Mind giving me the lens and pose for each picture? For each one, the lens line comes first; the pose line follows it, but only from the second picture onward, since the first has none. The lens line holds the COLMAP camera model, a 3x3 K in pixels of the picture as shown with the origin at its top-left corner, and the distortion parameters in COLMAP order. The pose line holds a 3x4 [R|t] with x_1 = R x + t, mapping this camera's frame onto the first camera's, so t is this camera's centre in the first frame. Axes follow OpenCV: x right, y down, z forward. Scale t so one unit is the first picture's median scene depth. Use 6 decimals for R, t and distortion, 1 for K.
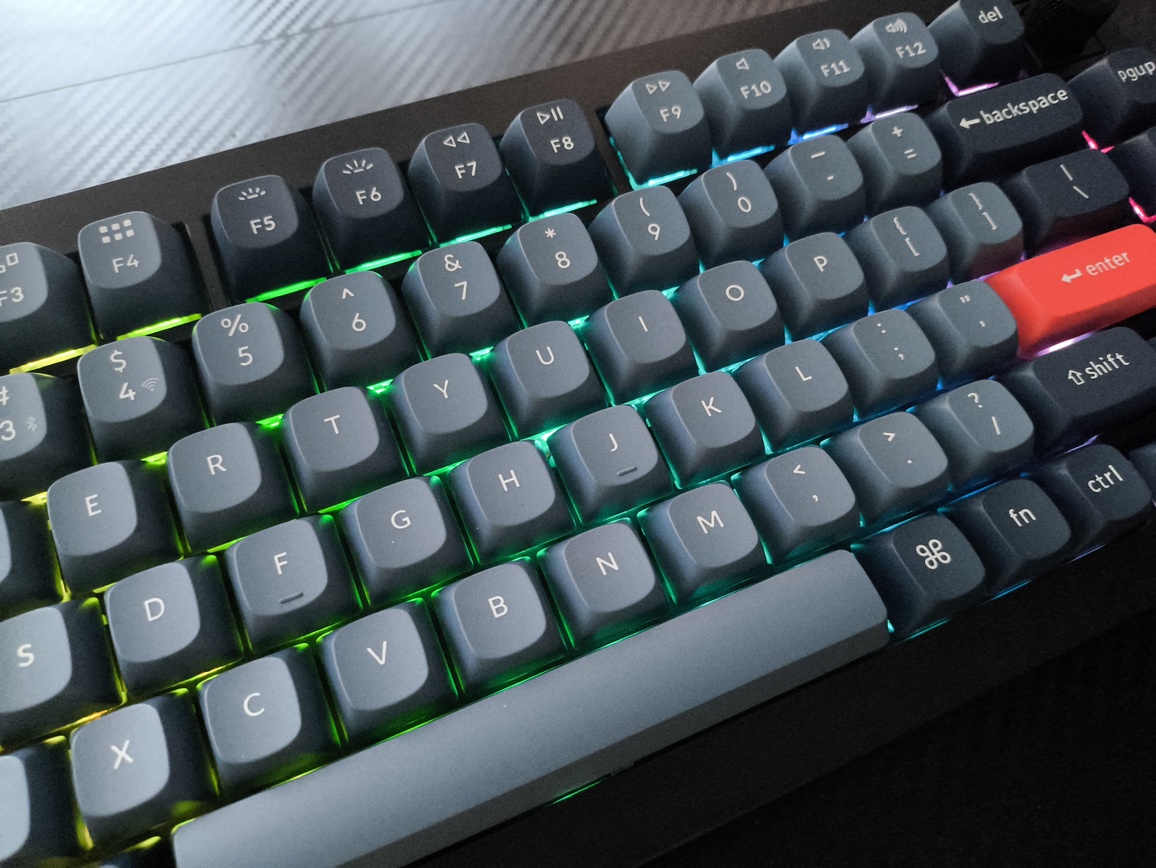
lens RADIAL K [[834.6, 0, 578.0], [0, 834.6, 434.0], [0, 0, 1]] dist [0.075481, -0.187098]
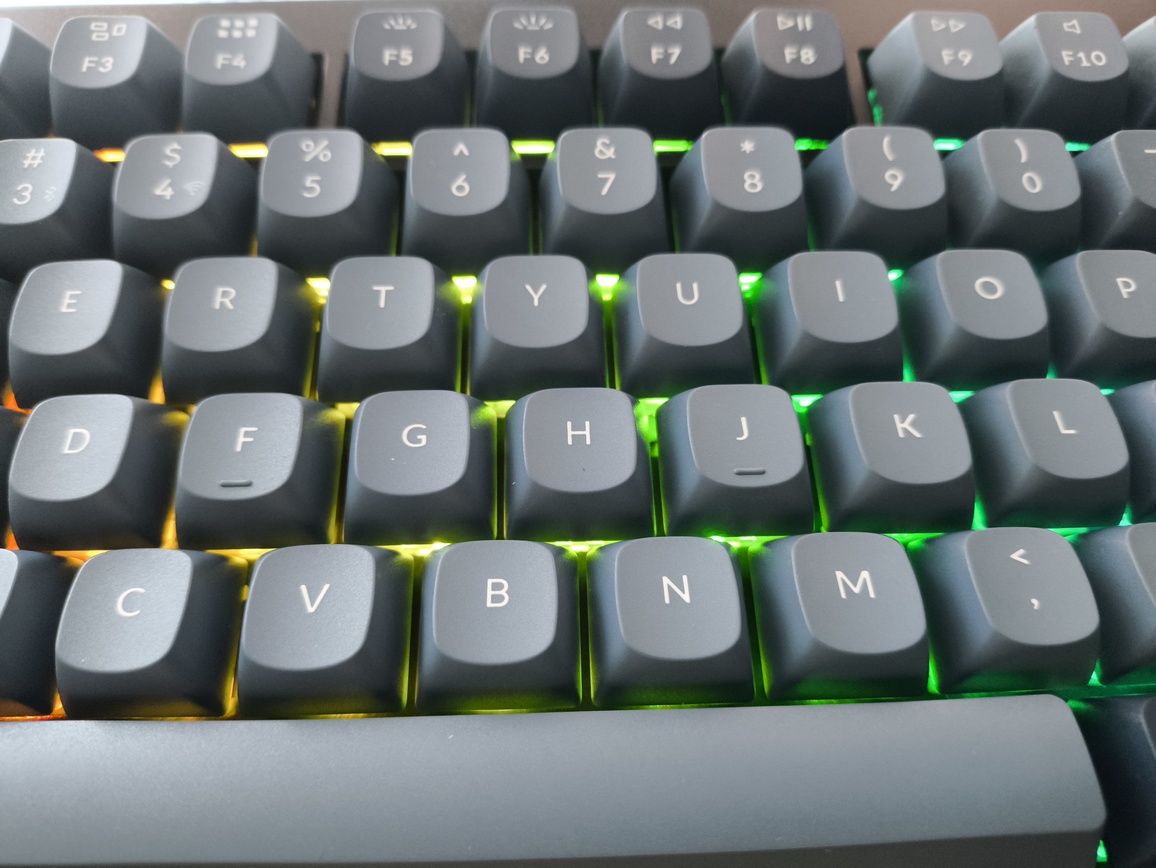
lens RADIAL K [[842.1, 0, 576.9], [0, 842.1, 458.1], [0, 0, 1]] dist [0.006105, -0.085585]
pose [[0.930631, 0.286396, -0.227823, 0.066301], [-0.308496, 0.948836, -0.067390, 0.101019], [0.196866, 0.132997, 0.971368, 0.271528]]
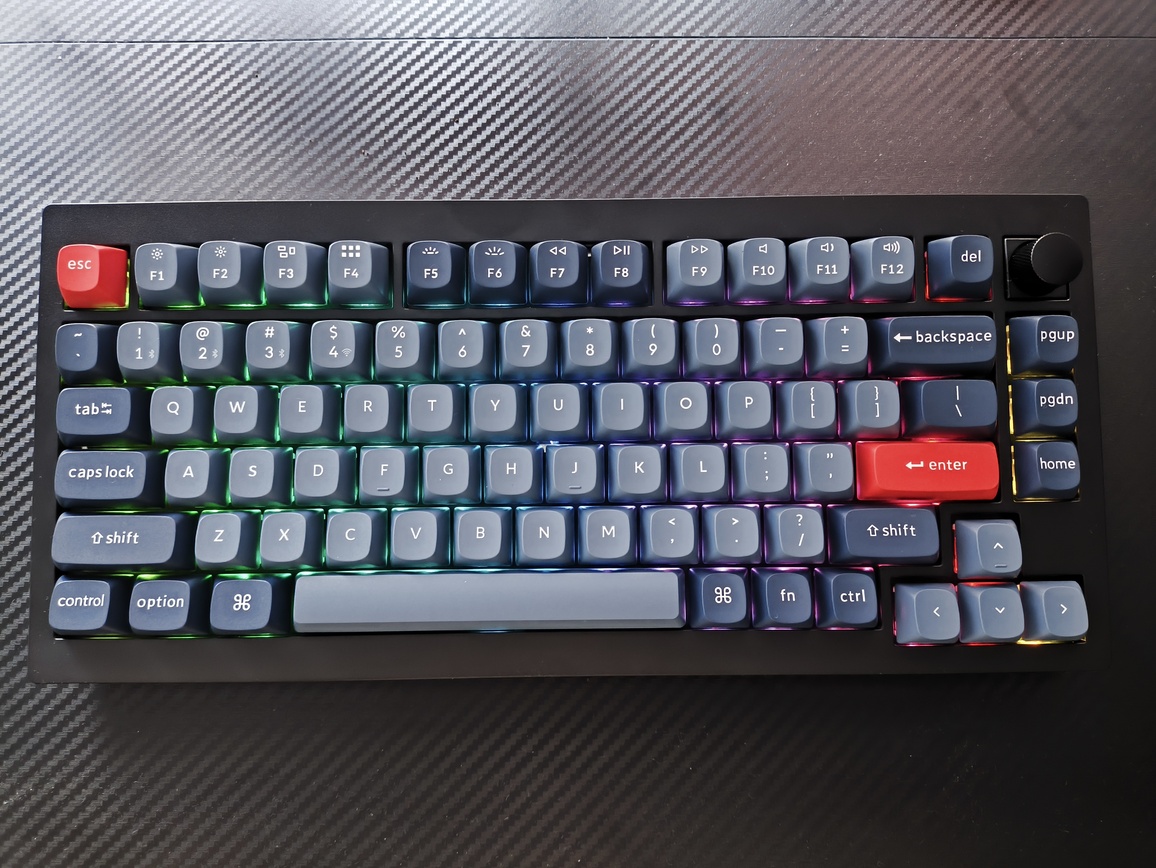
lens RADIAL K [[834.6, 0, 578.0], [0, 834.6, 434.0], [0, 0, 1]] dist [0.075481, -0.187098]
pose [[0.920958, 0.365868, -0.134079, 0.215649], [-0.318942, 0.905460, 0.280031, -0.459883], [0.223858, -0.215134, 0.950582, -0.536351]]
